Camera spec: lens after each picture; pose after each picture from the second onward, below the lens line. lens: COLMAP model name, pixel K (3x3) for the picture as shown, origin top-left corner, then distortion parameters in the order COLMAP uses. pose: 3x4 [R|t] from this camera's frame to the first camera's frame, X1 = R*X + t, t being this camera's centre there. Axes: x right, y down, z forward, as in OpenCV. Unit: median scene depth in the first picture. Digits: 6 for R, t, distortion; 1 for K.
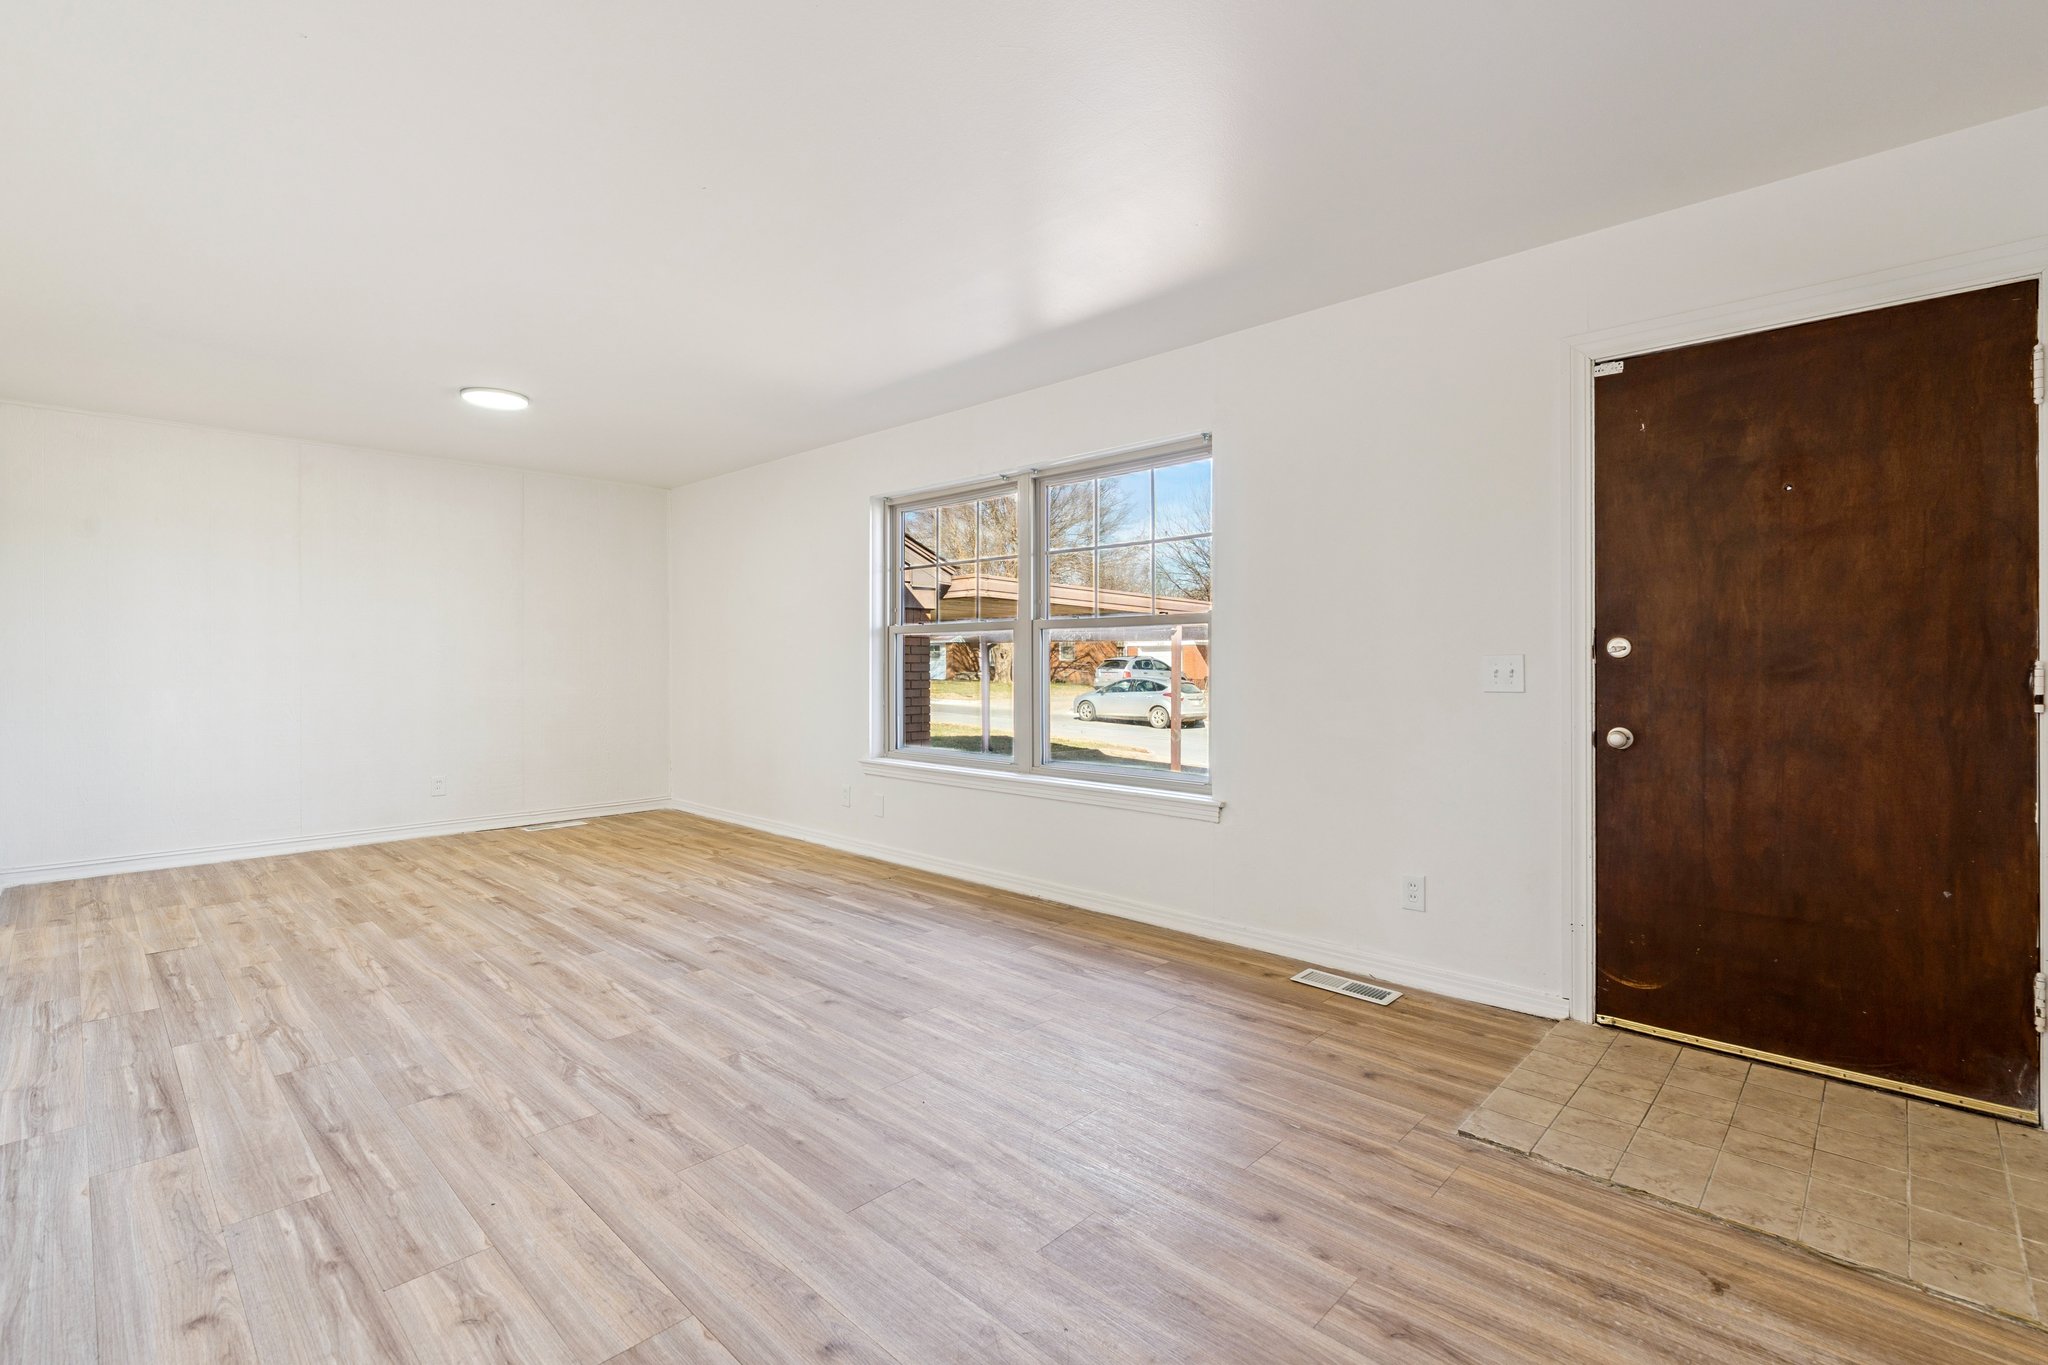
lens RADIAL K [[922.0, 0, 1018.9], [0, 922.0, 668.1], [0, 0, 1]] dist [-0.013072, 0.000632]
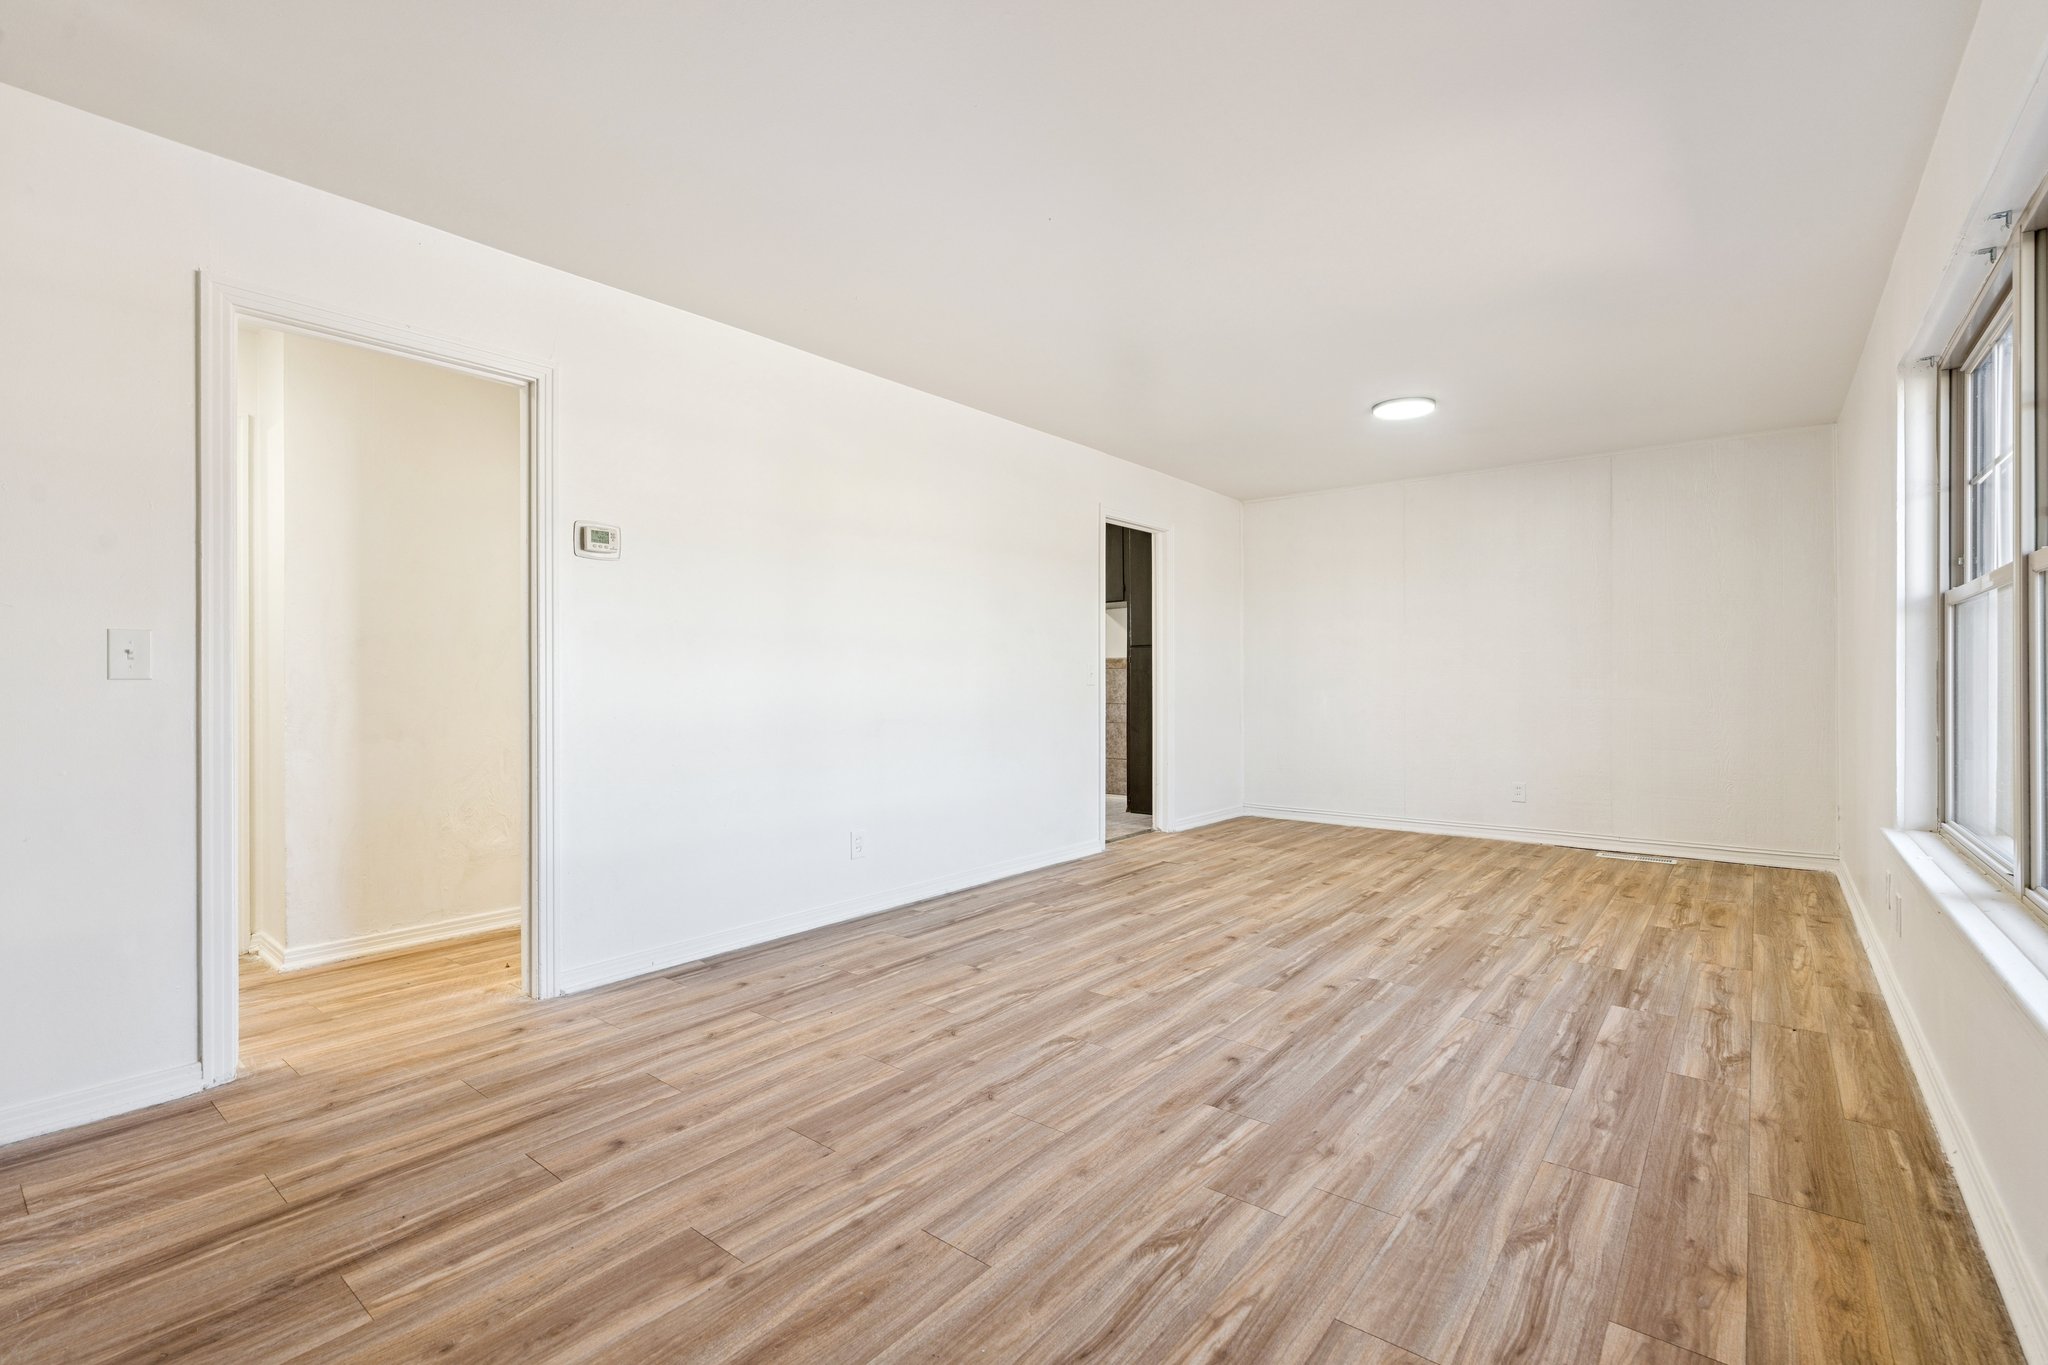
lens RADIAL K [[922.0, 0, 1018.7], [0, 922.0, 684.0], [0, 0, 1]] dist [-0.013072, 0.000632]
pose [[0.088860, 0.007273, -0.996018, 0.658460], [-0.007309, 0.999951, 0.006650, 0.018712], [0.996017, 0.006689, 0.088909, 0.792736]]
